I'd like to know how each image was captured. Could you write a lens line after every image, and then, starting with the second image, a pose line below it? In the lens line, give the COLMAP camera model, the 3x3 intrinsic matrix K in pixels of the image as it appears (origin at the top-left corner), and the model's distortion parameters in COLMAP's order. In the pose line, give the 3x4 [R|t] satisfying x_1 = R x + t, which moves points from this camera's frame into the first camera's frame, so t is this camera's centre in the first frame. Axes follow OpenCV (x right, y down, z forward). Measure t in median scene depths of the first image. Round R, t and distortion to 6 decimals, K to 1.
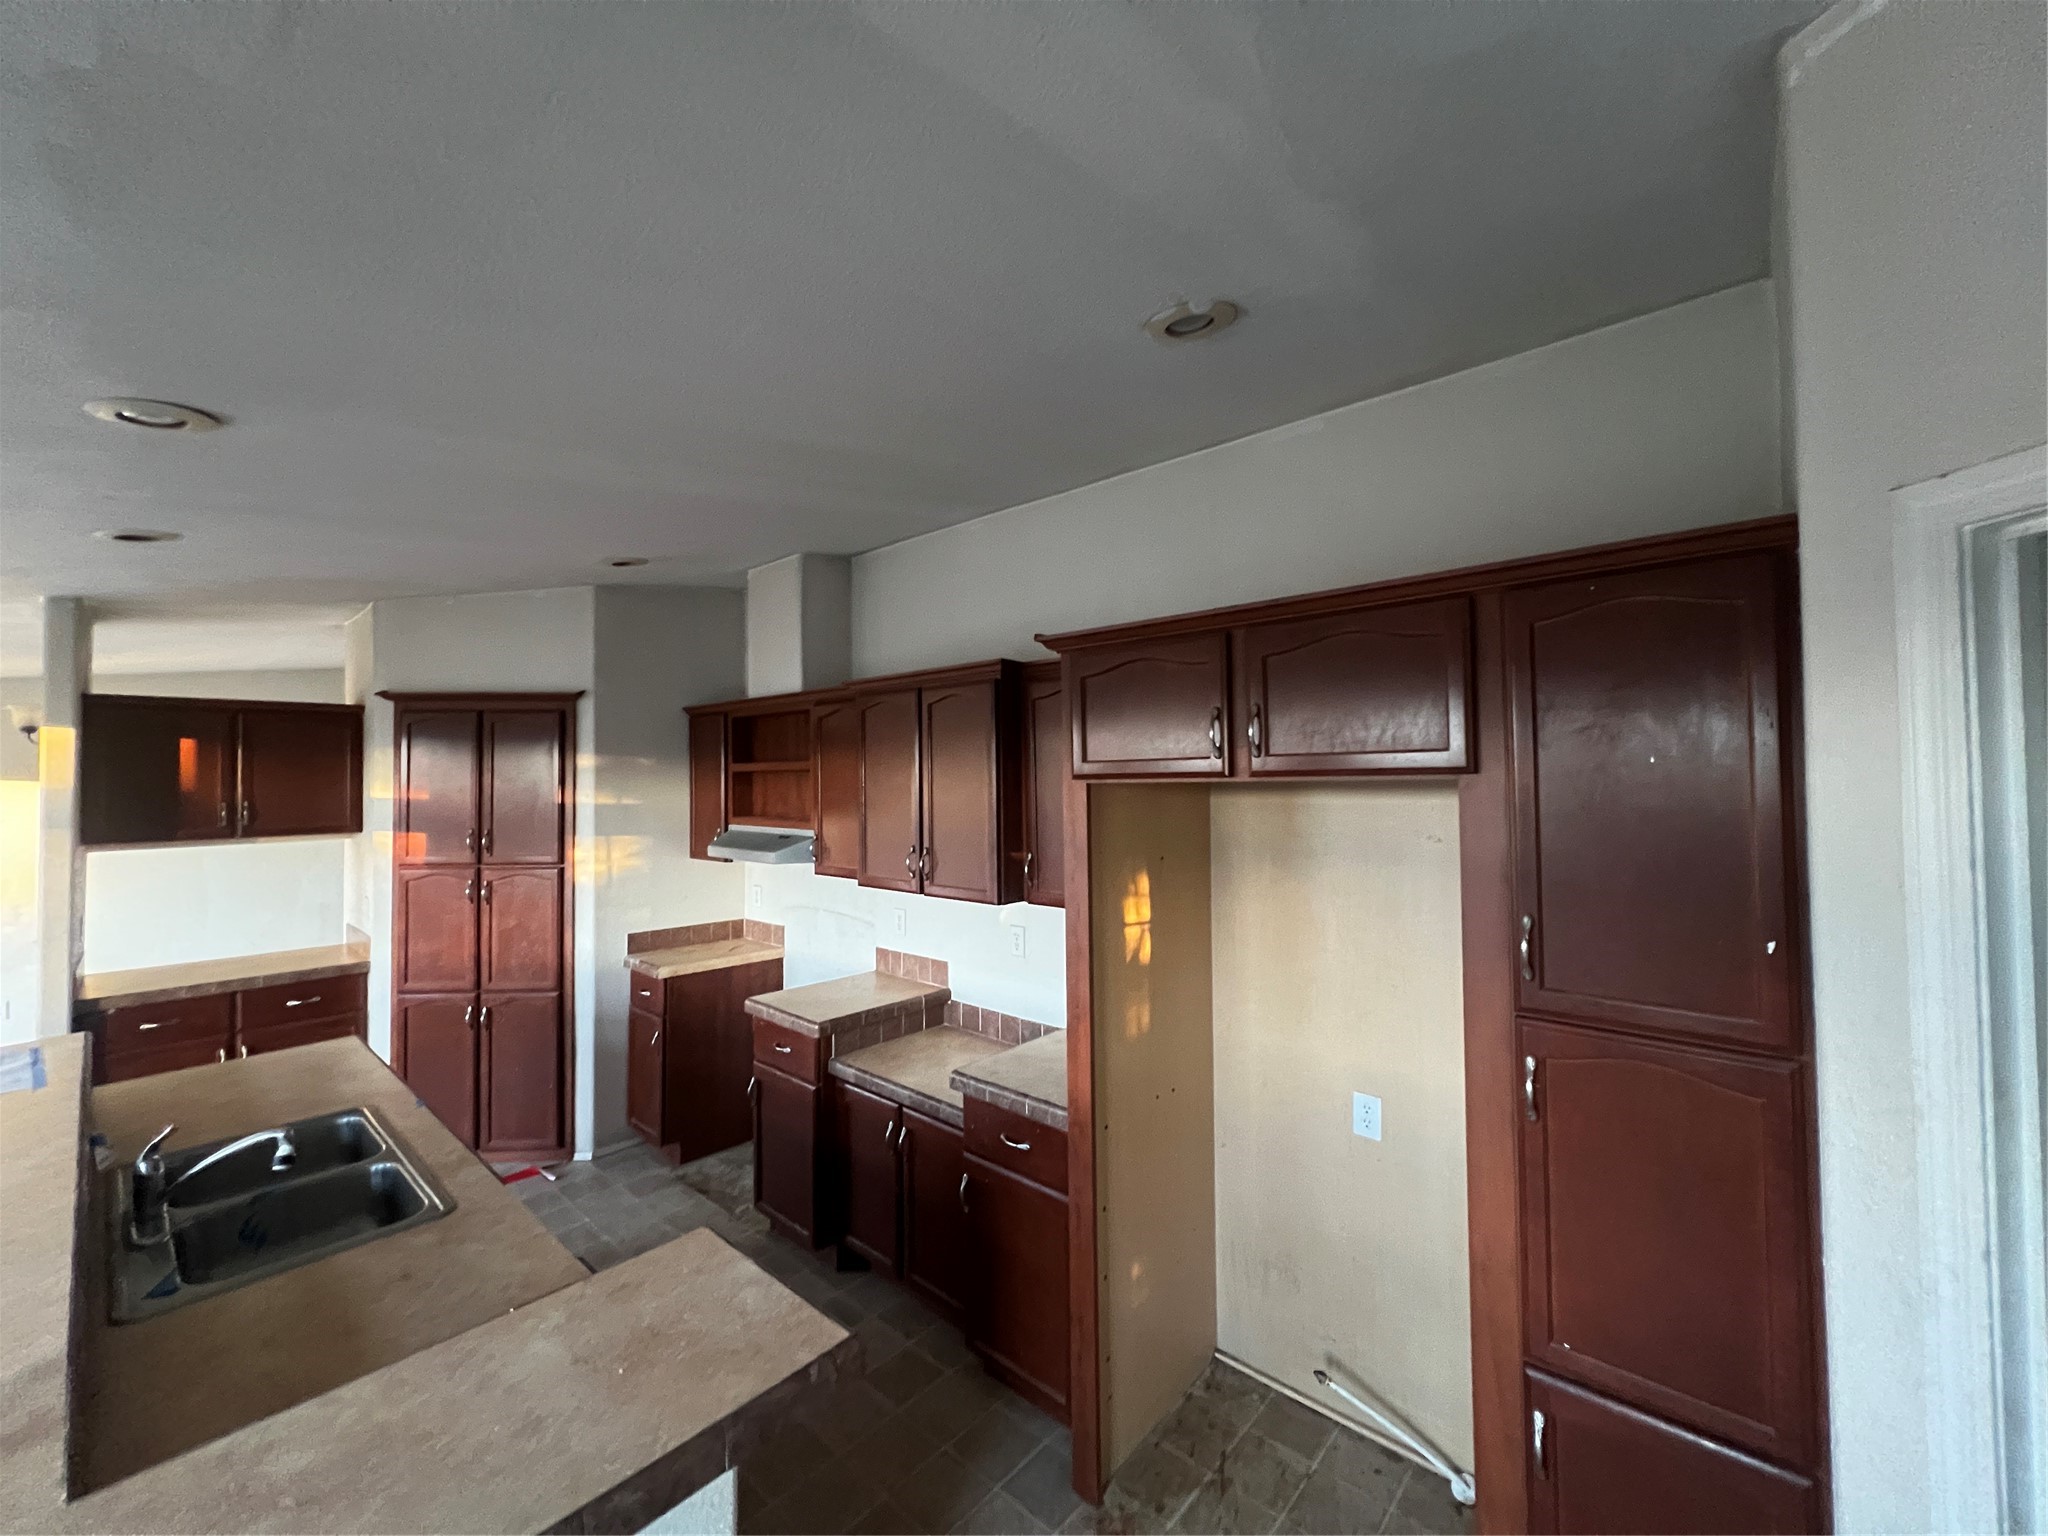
lens RADIAL K [[818.2, 0, 1035.8], [0, 818.2, 755.8], [0, 0, 1]] dist [-0.000172, -0.000721]
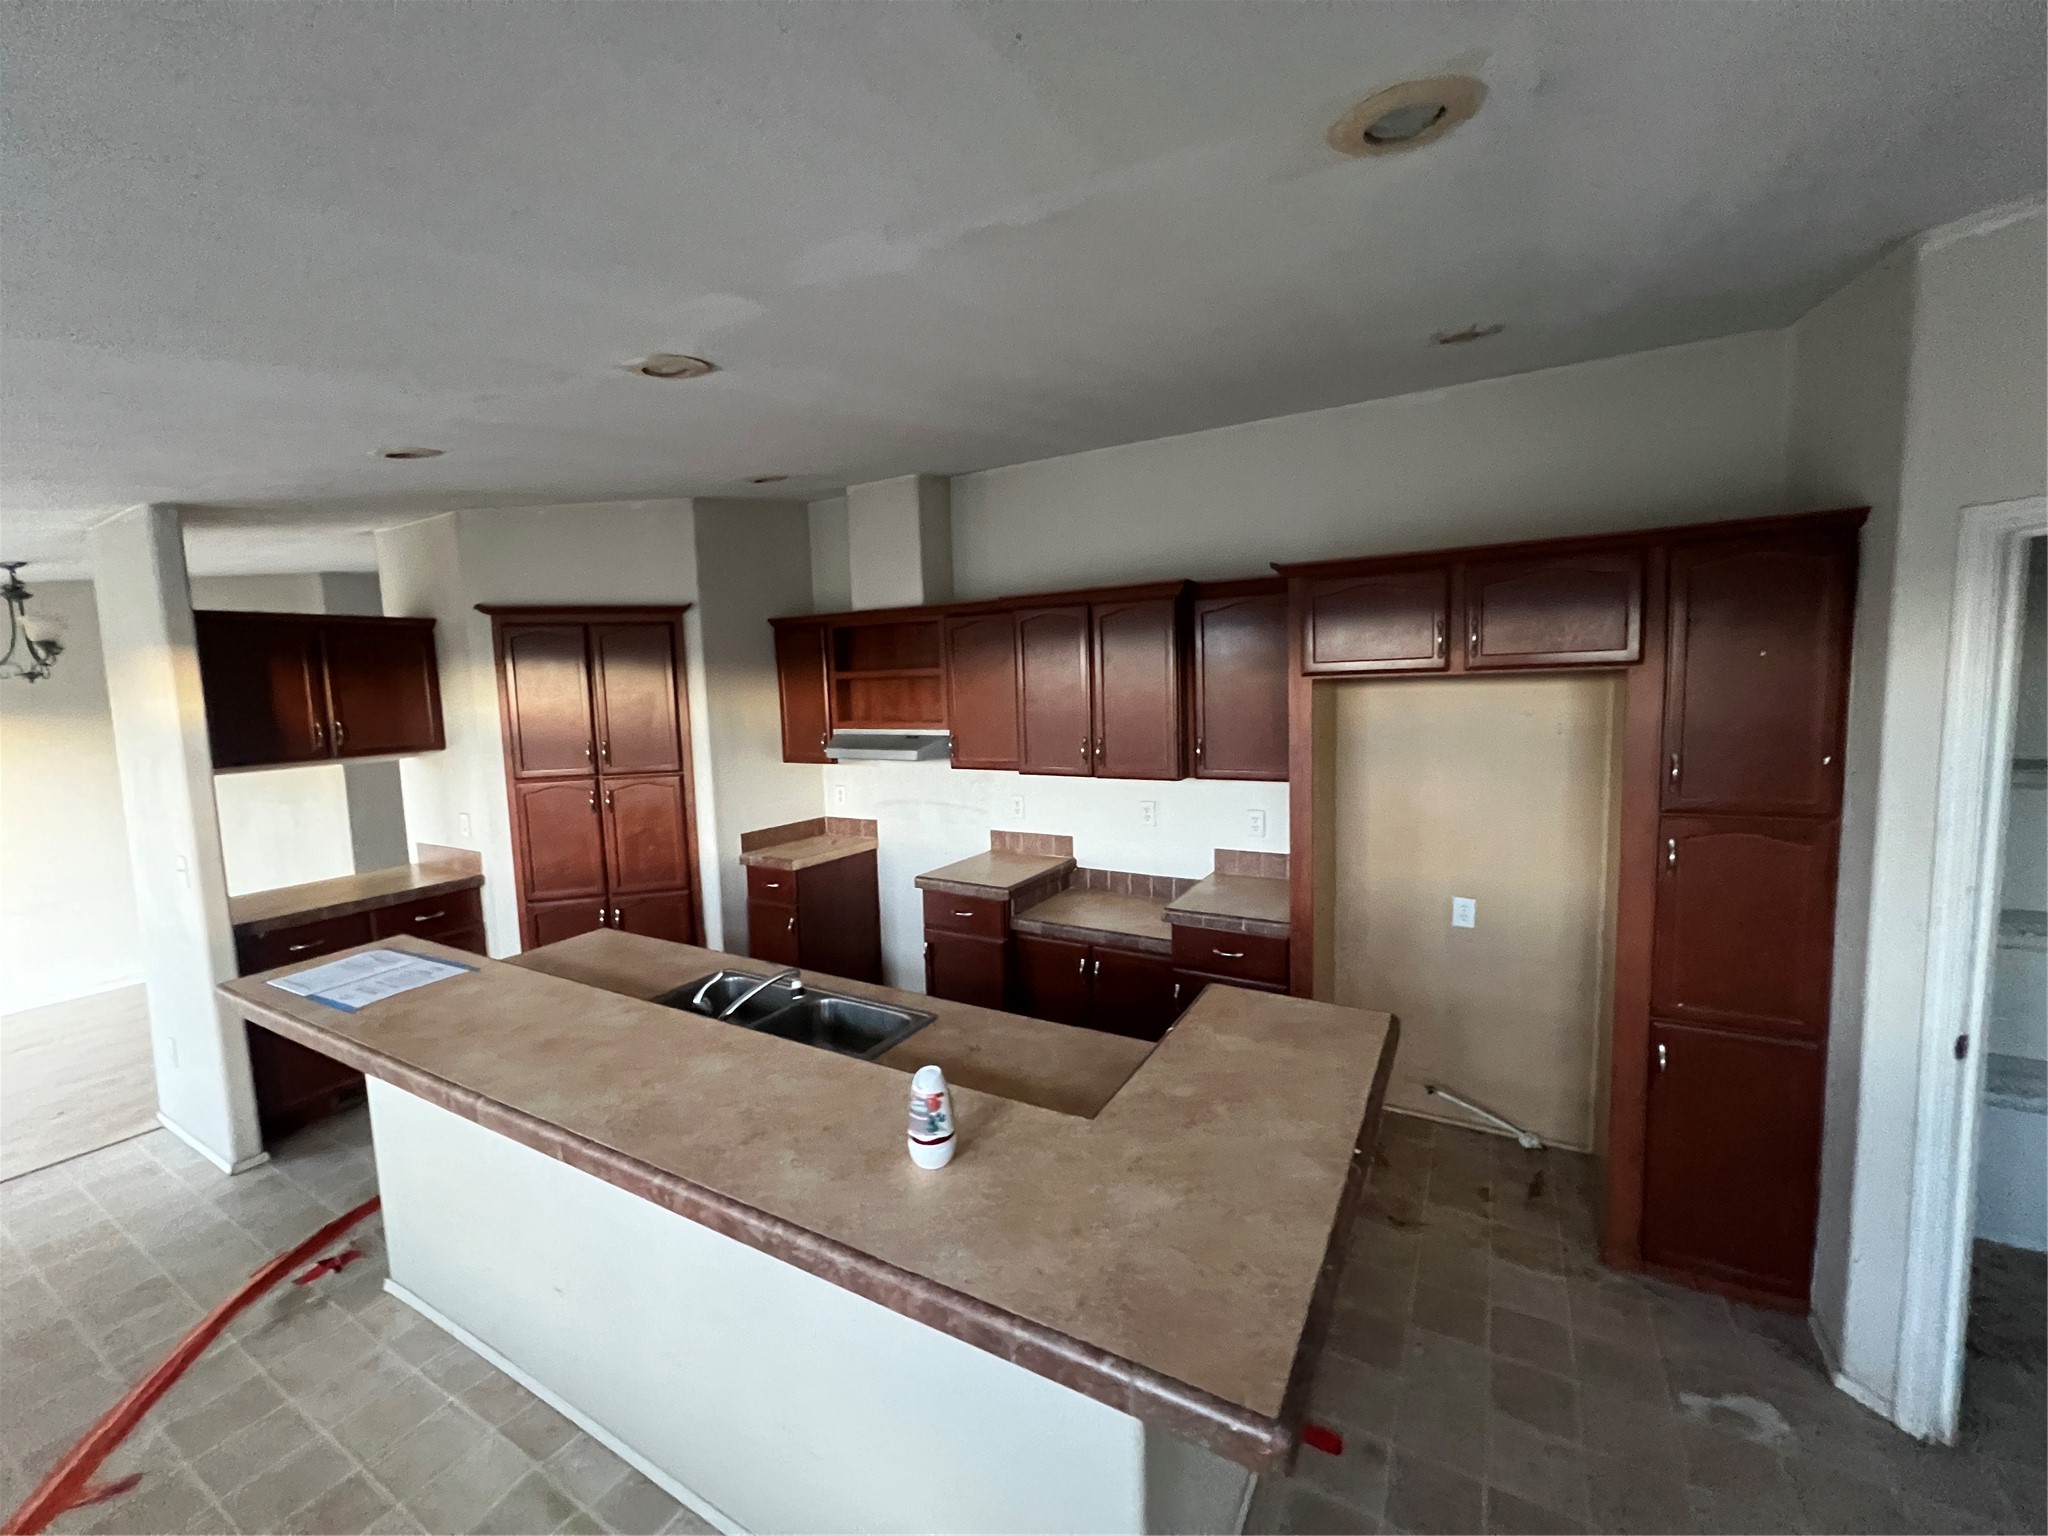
lens RADIAL K [[818.2, 0, 1027.3], [0, 818.2, 759.1], [0, 0, 1]] dist [-0.000172, -0.000721]
pose [[0.978436, -0.040218, 0.202599, -0.370294], [0.016138, 0.992747, 0.119134, -0.001197], [-0.205921, -0.113295, 0.971988, -0.113592]]
